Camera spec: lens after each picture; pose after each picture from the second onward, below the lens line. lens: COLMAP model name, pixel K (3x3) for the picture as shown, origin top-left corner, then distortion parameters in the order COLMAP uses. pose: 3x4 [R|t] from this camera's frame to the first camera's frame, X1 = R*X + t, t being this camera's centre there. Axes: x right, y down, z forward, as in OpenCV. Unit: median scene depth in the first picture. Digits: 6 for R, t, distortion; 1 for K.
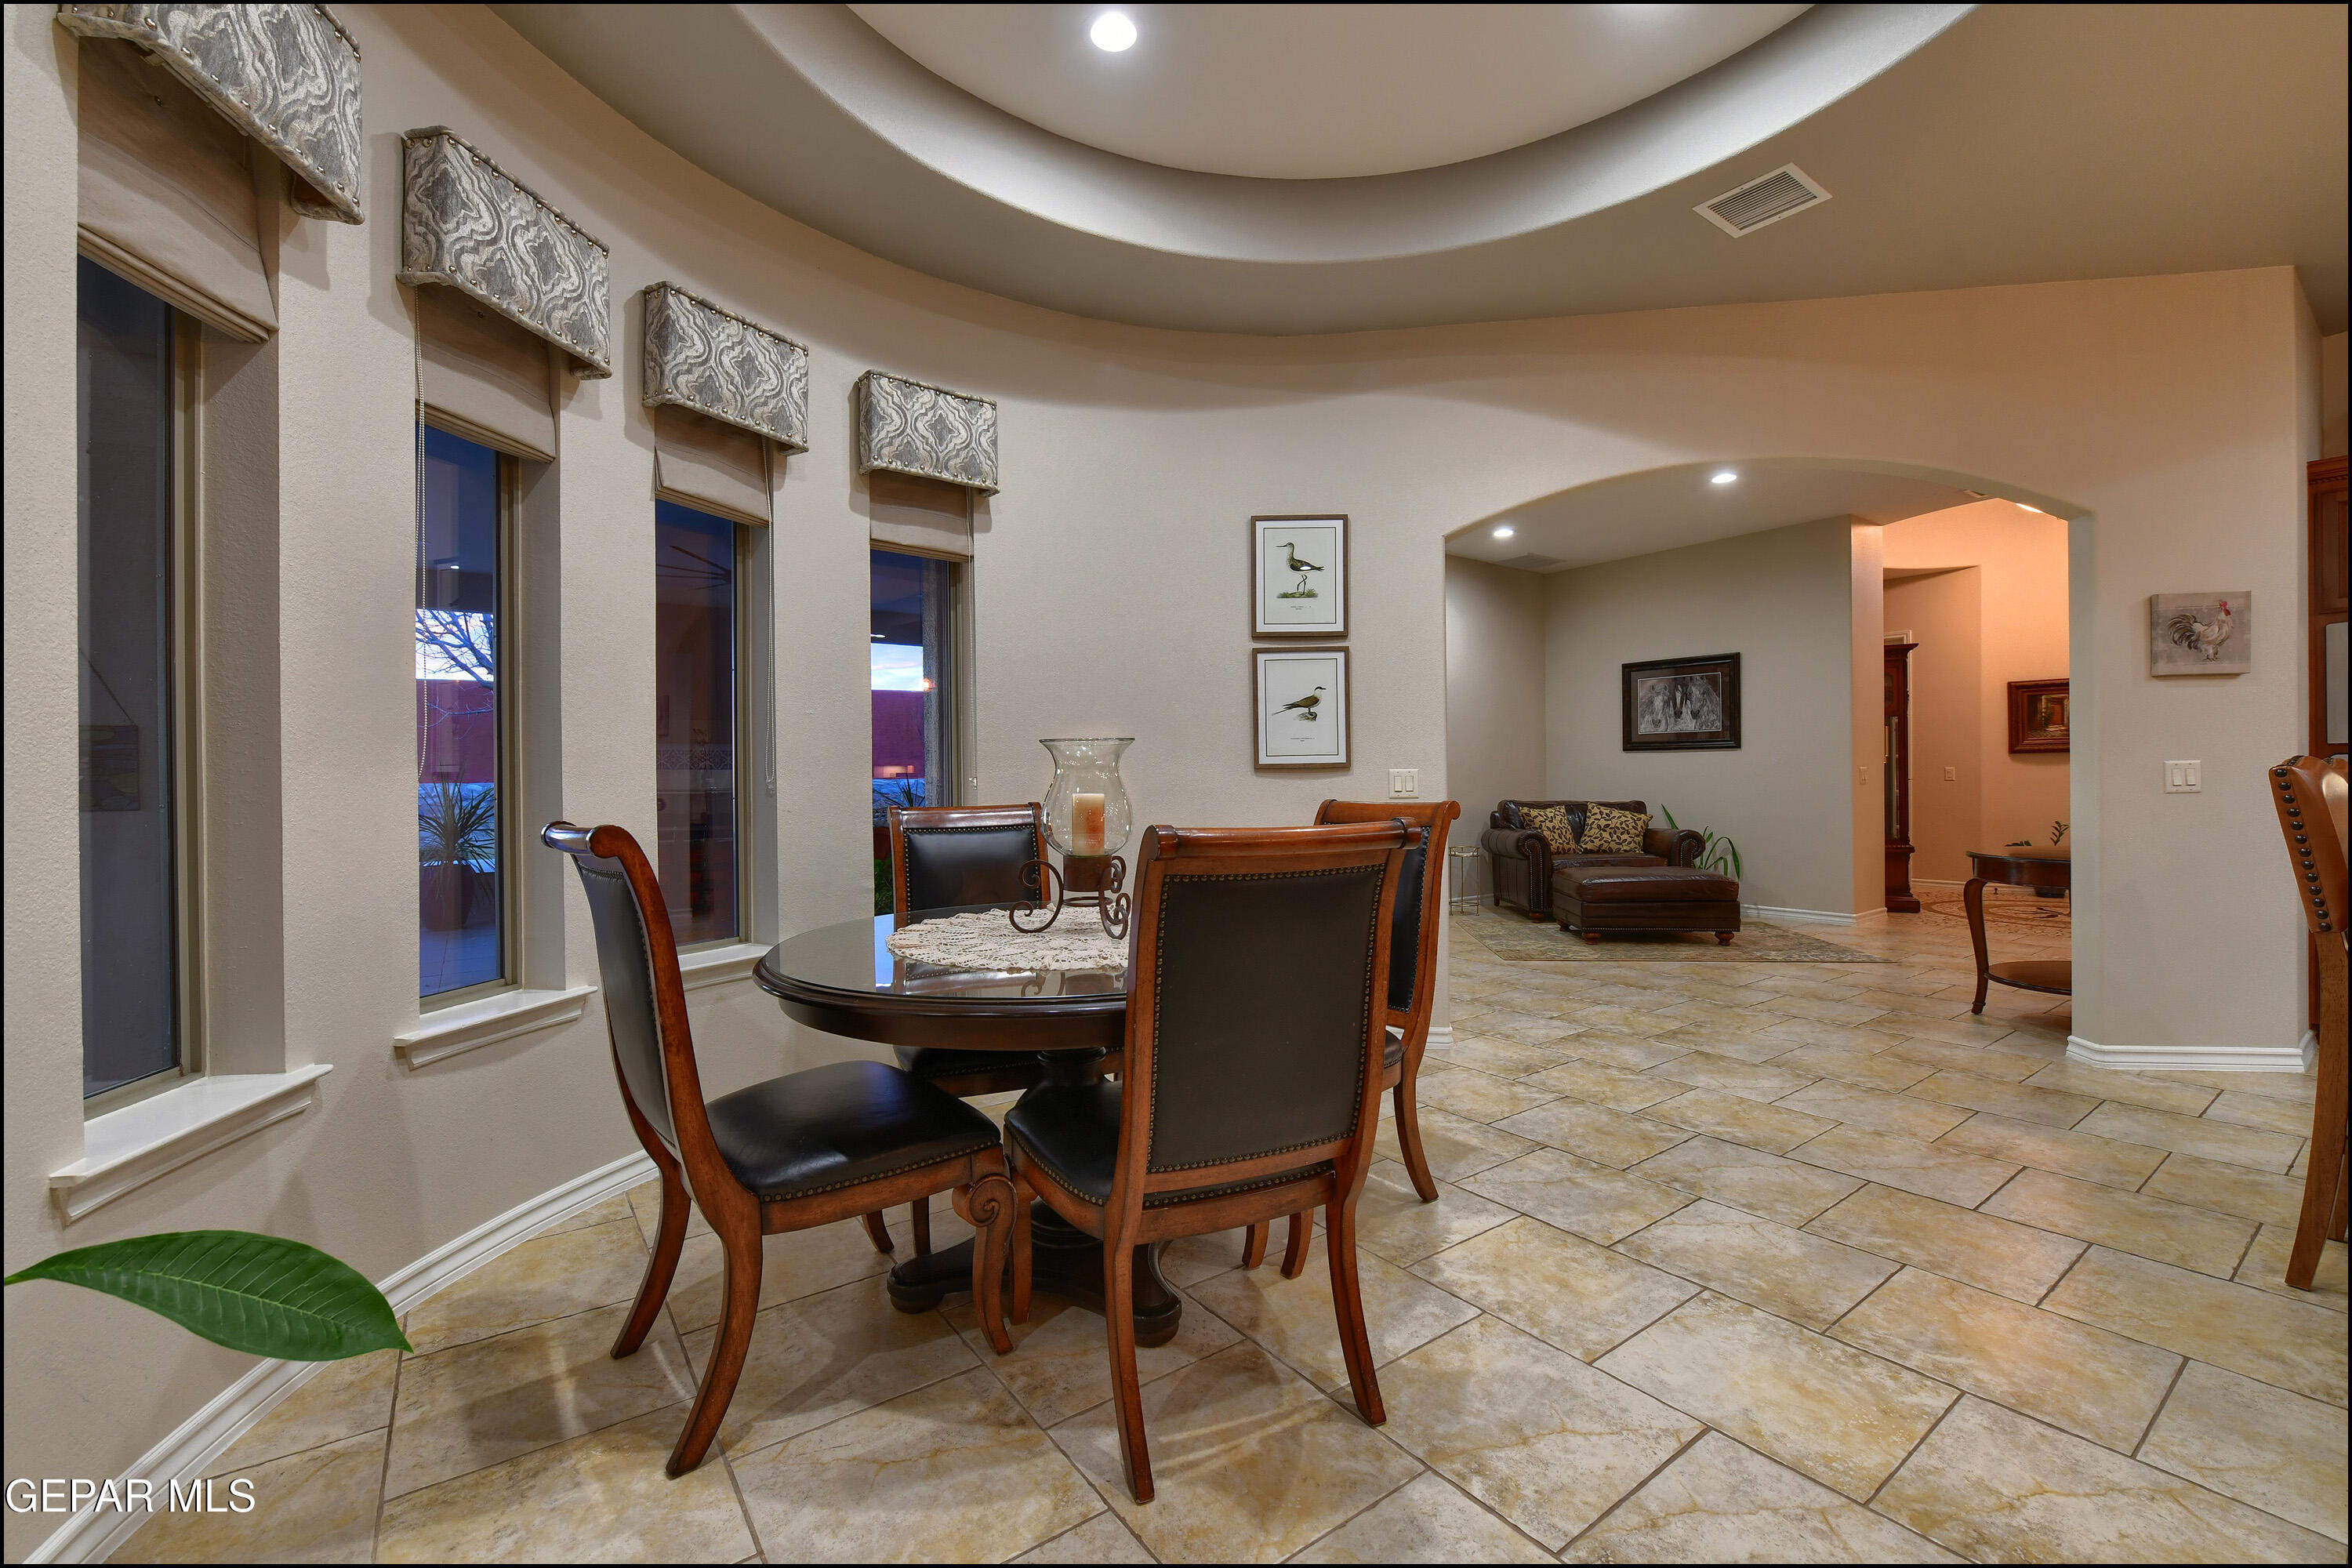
lens RADIAL K [[977.2, 0, 1181.4], [0, 977.2, 784.0], [0, 0, 1]] dist [-0.008095, -0.000737]
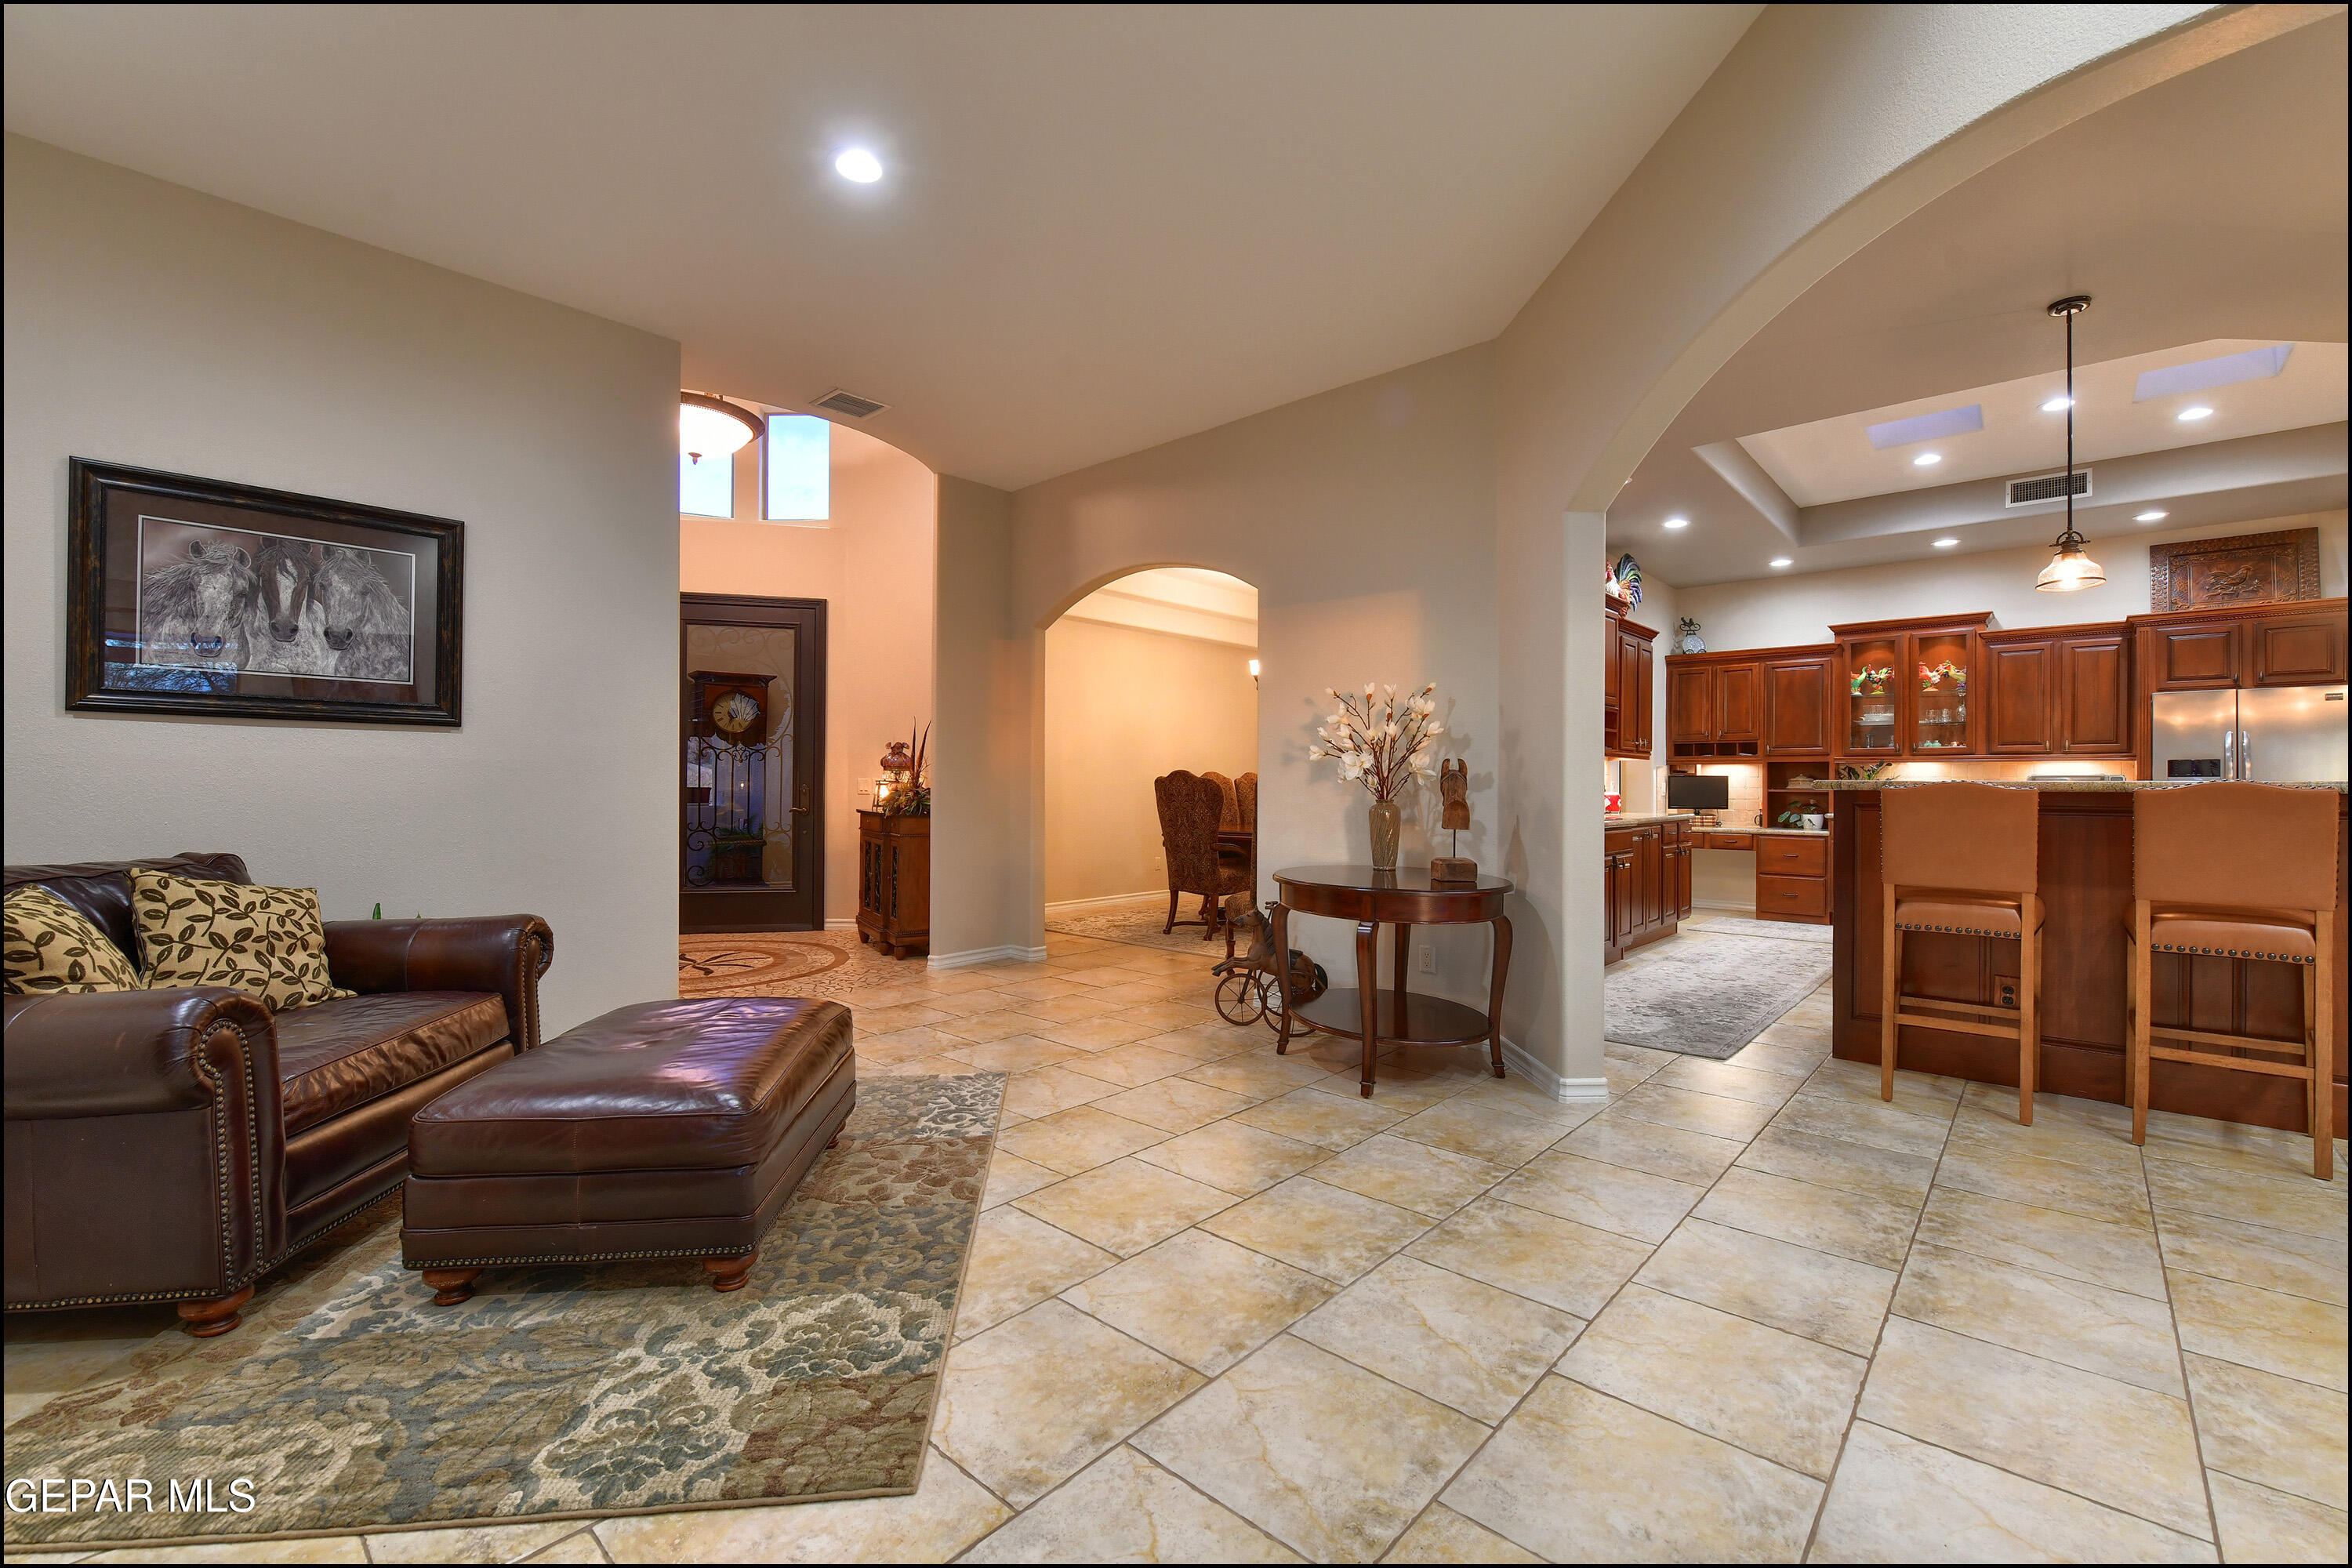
lens RADIAL K [[977.2, 0, 1189.7], [0, 977.2, 785.2], [0, 0, 1]] dist [-0.008095, -0.000737]
pose [[-0.207371, 0.009056, 0.978220, 0.088521], [0.002397, 0.999959, -0.008749, -0.007989], [-0.978259, 0.000530, -0.207384, 1.433117]]
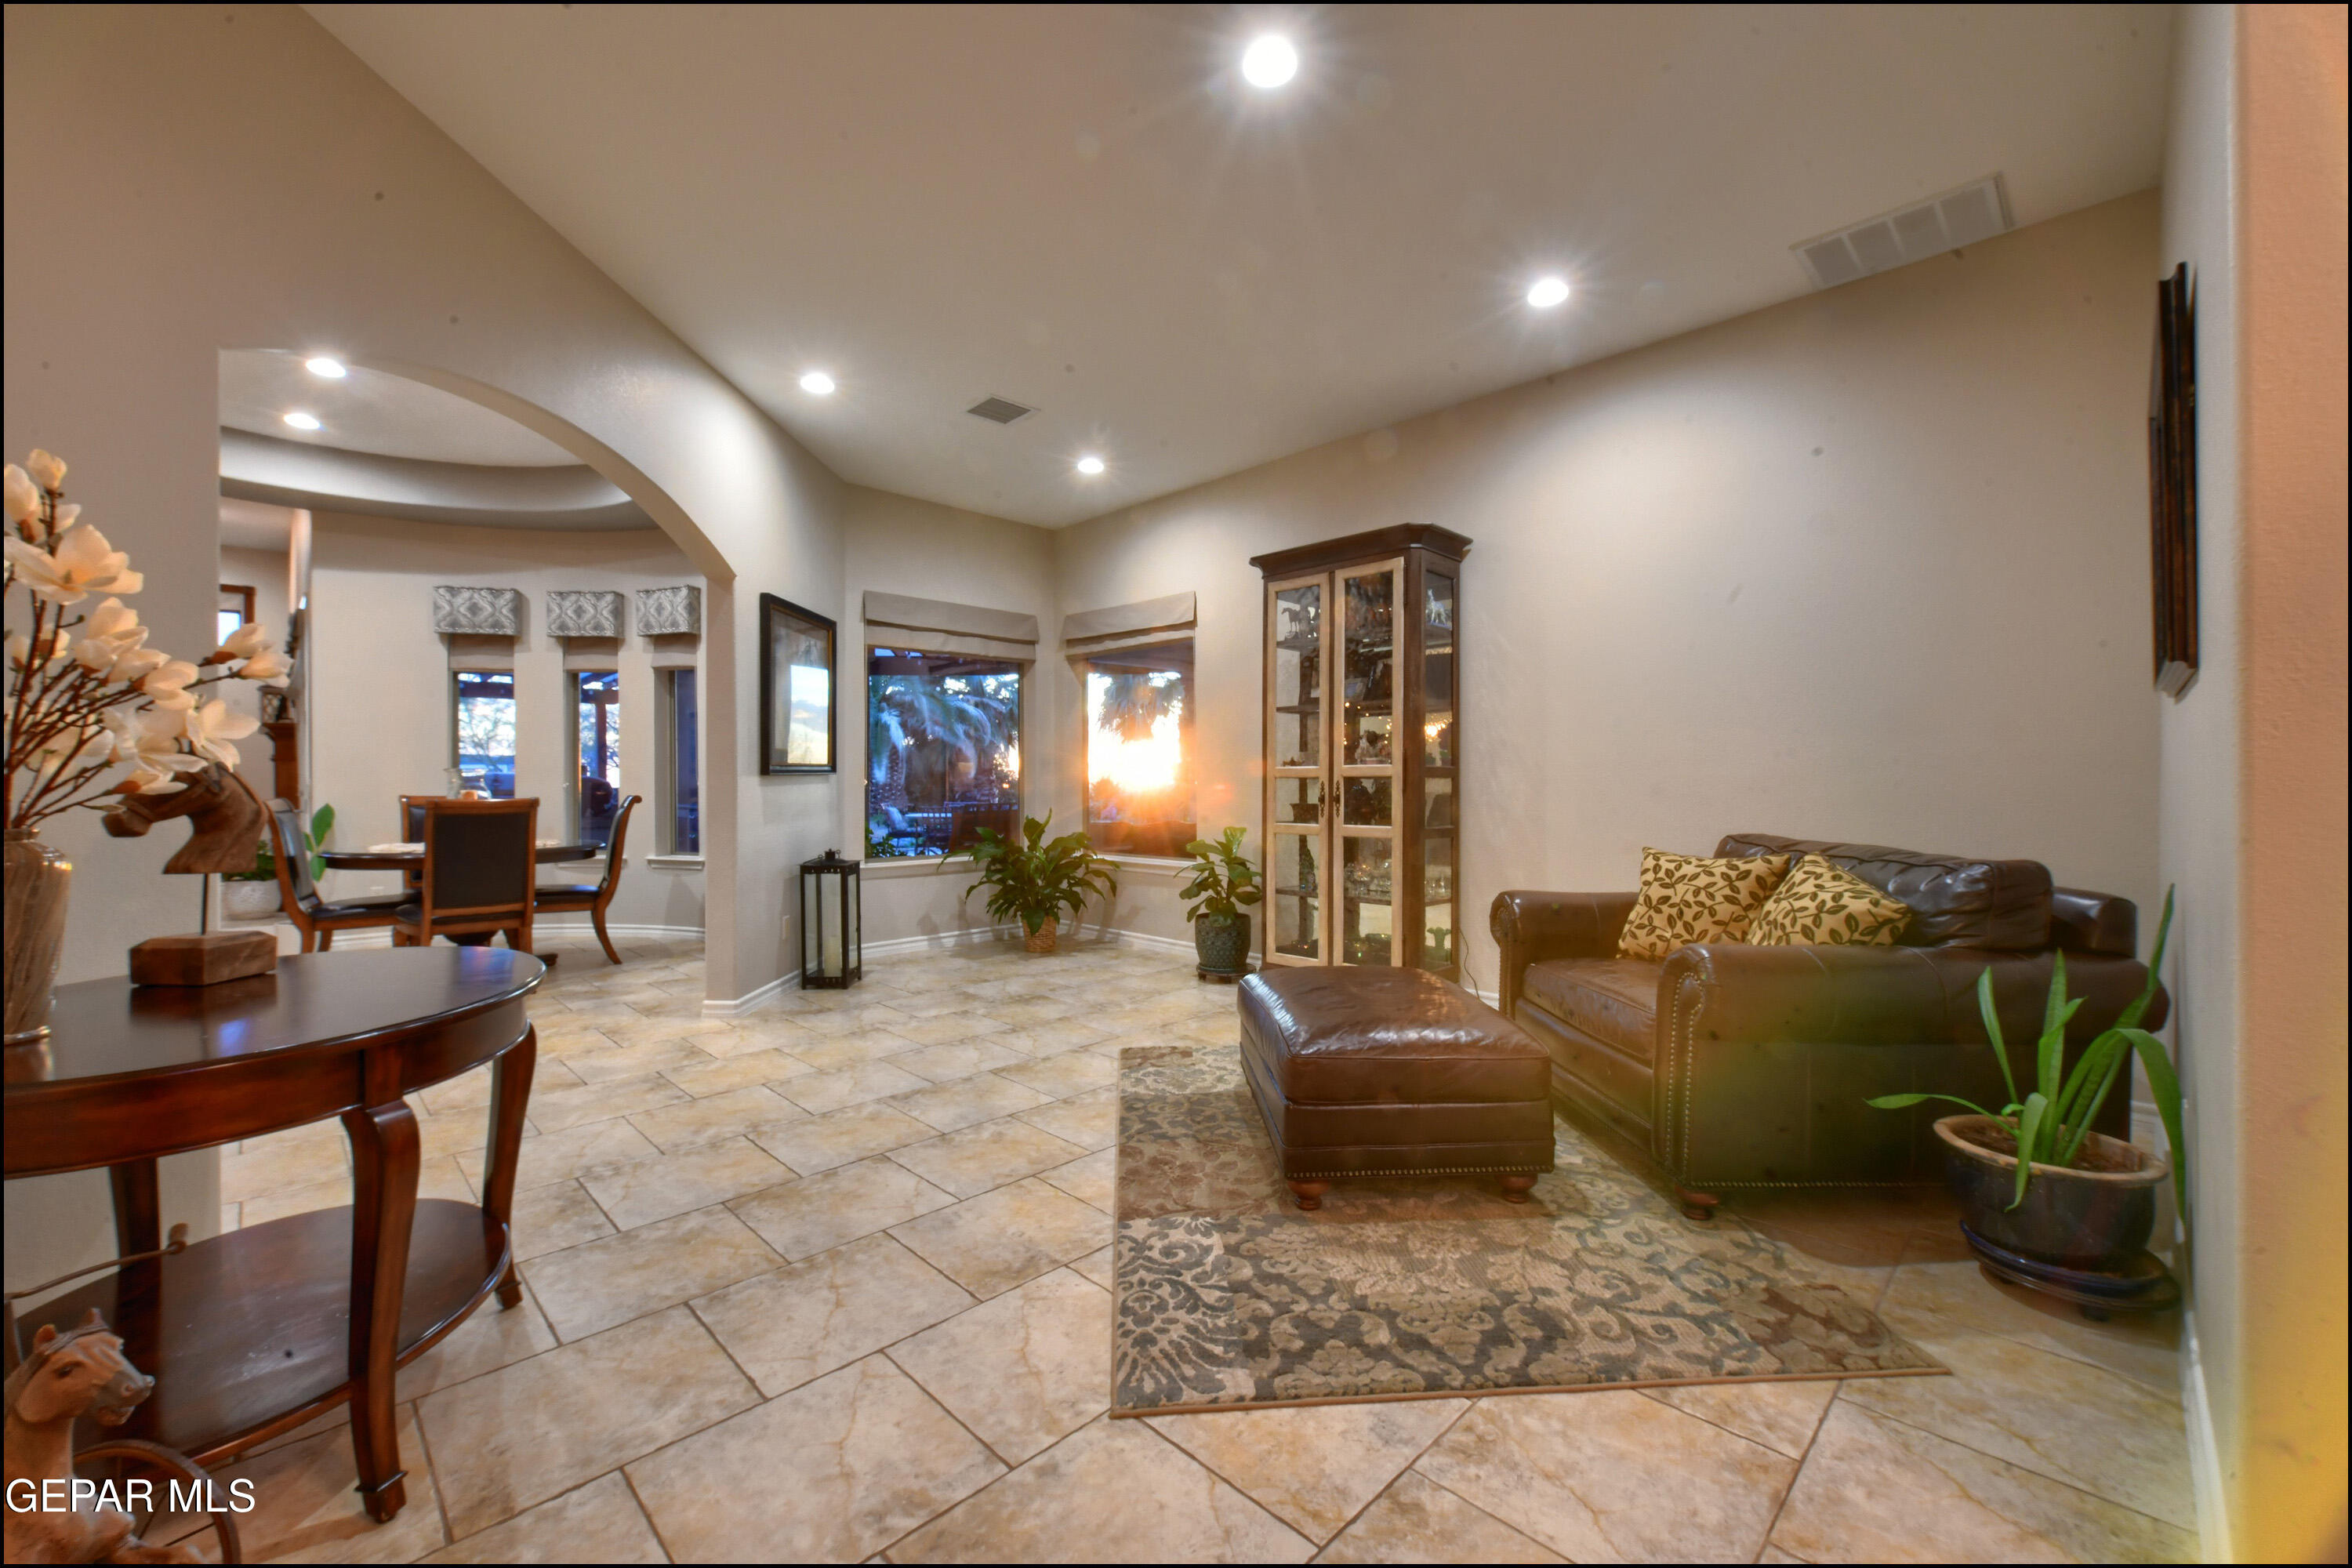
lens RADIAL K [[932.2, 0, 1183.5], [0, 932.2, 784.8], [0, 0, 1]] dist [0.000898, -0.000408]
pose [[0.152658, 0.012781, -0.988196, 1.439804], [-0.002175, 0.999918, 0.012596, -0.021904], [0.988277, 0.000227, 0.152673, 1.377847]]
